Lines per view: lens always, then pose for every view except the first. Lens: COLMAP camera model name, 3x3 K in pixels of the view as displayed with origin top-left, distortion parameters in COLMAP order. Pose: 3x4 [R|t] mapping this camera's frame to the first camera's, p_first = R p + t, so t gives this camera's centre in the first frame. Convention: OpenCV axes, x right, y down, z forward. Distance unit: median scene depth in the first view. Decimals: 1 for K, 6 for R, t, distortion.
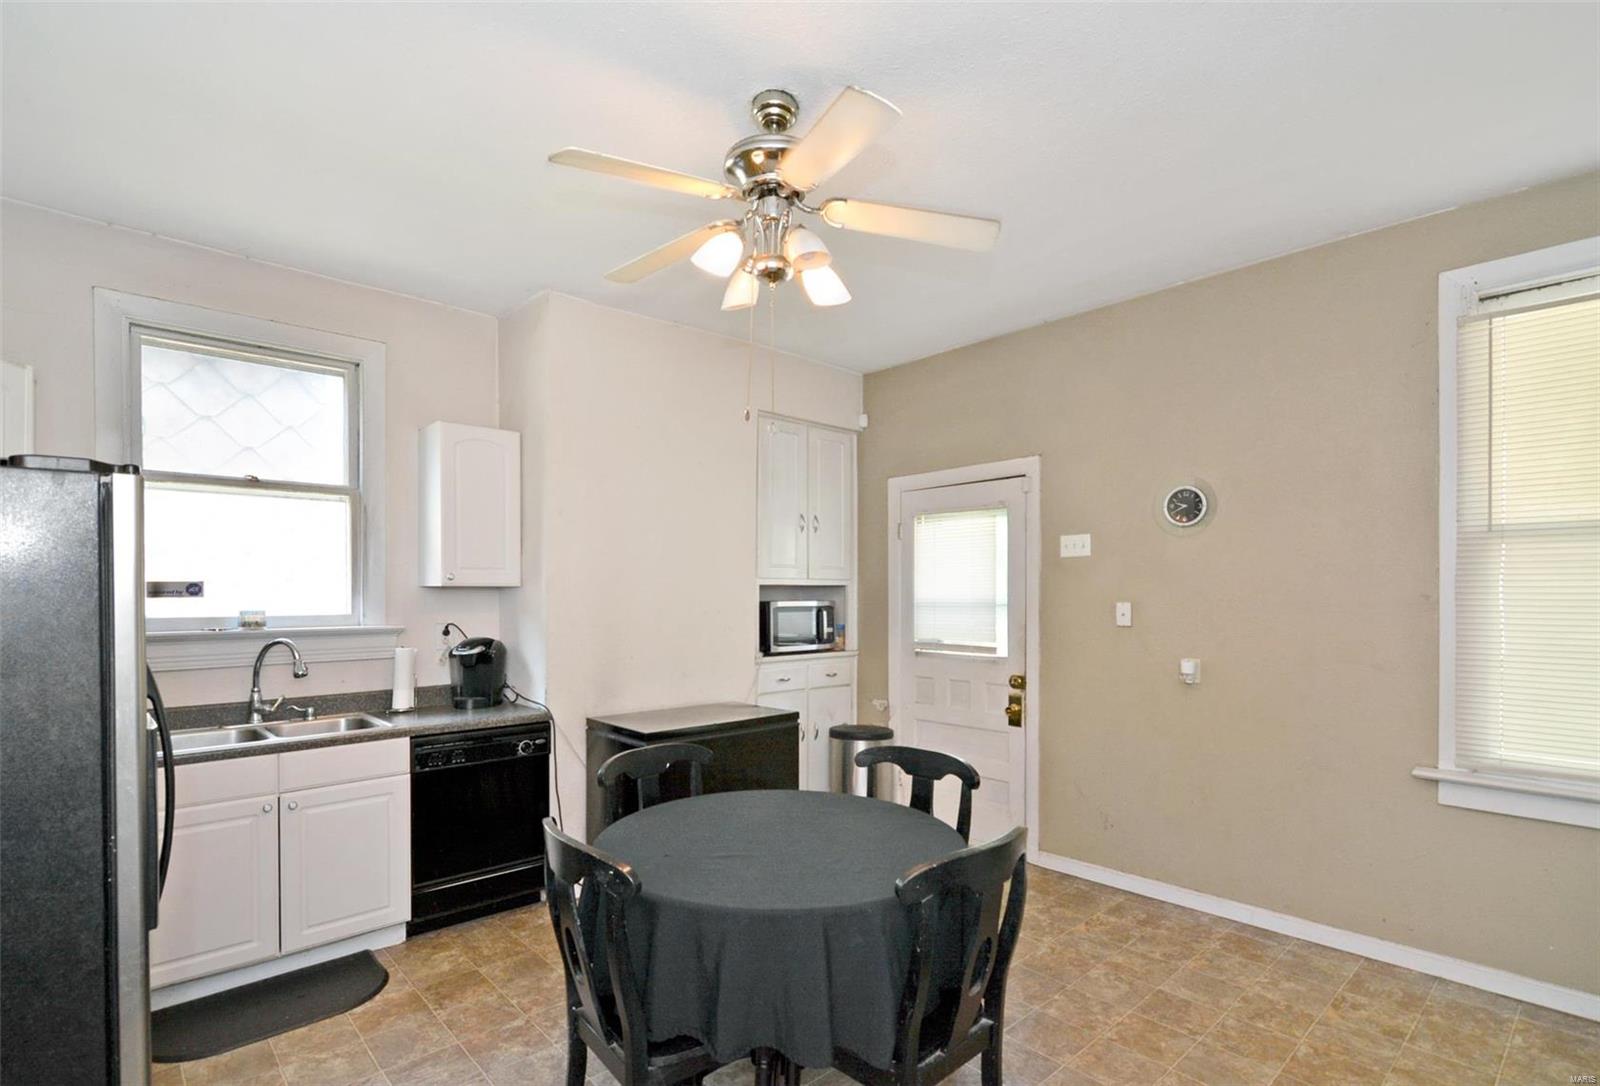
lens RADIAL K [[781.3, 0, 800.7], [0, 781.3, 598.3], [0, 0, 1]] dist [0.001368, 0.000114]
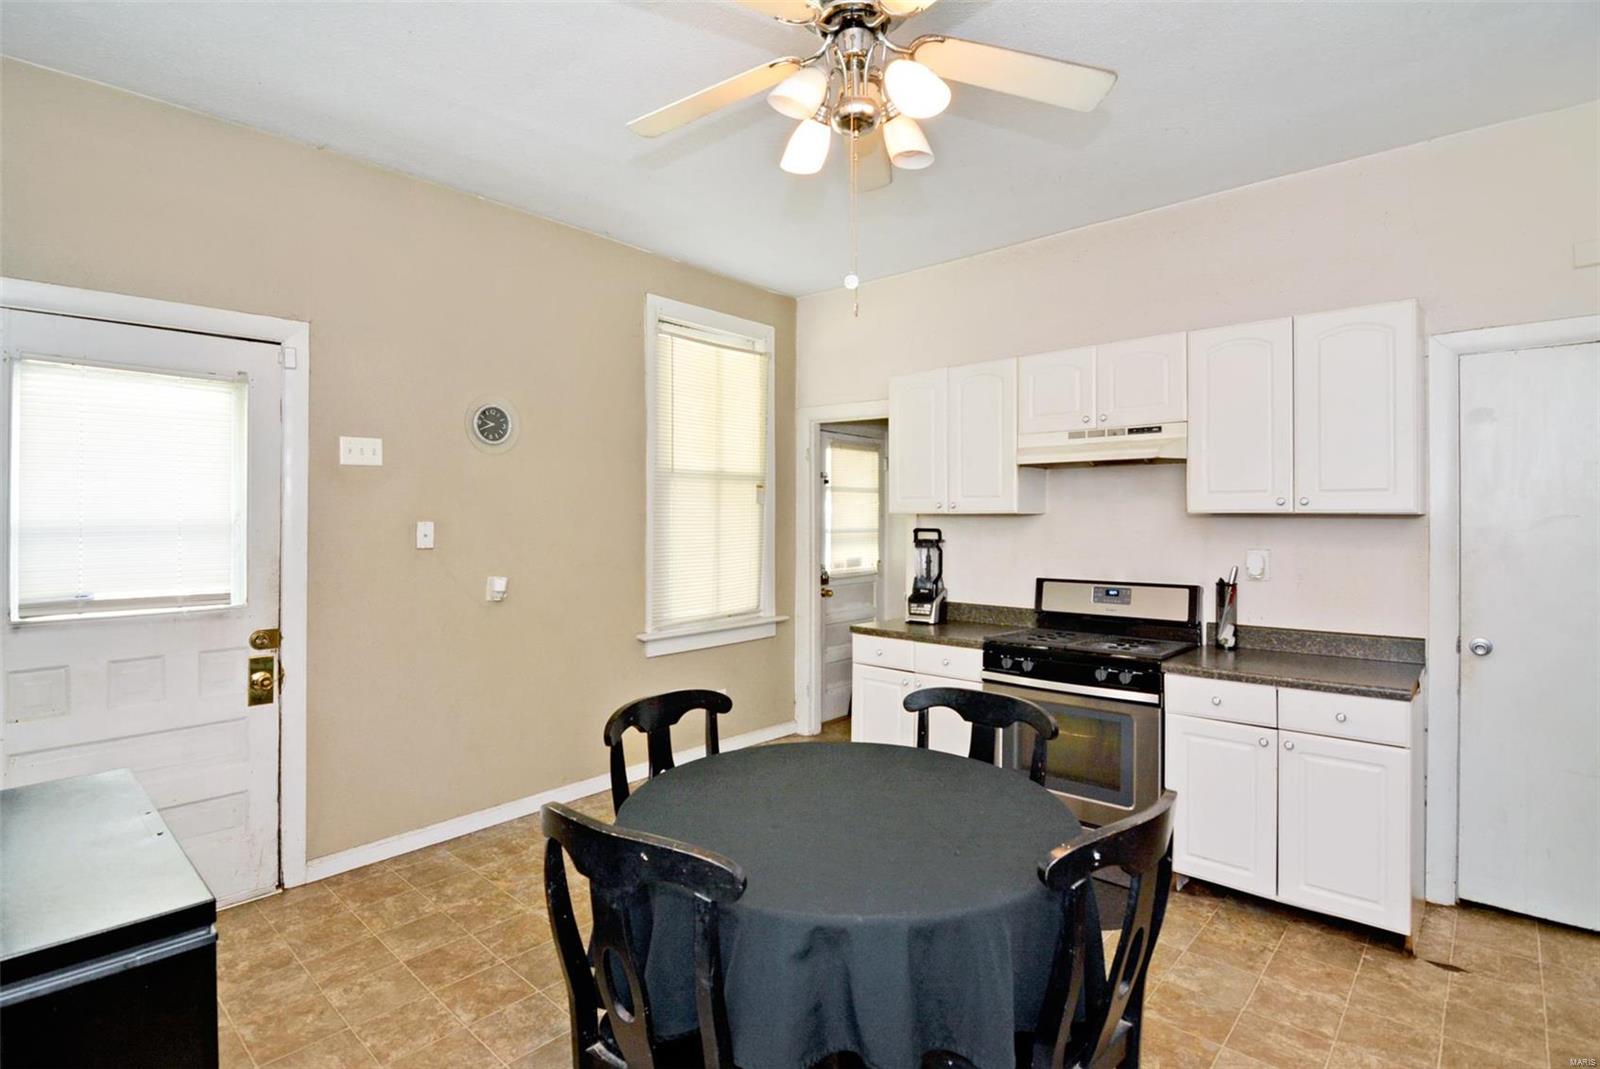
lens RADIAL K [[748.4, 0, 798.1], [0, 748.4, 512.4], [0, 0, 1]] dist [-0.001029, -0.000336]
pose [[-0.071018, 0.003621, 0.997468, -0.418662], [0.005488, 0.999980, -0.003240, -0.000098], [-0.997460, 0.005244, -0.071036, 0.577901]]
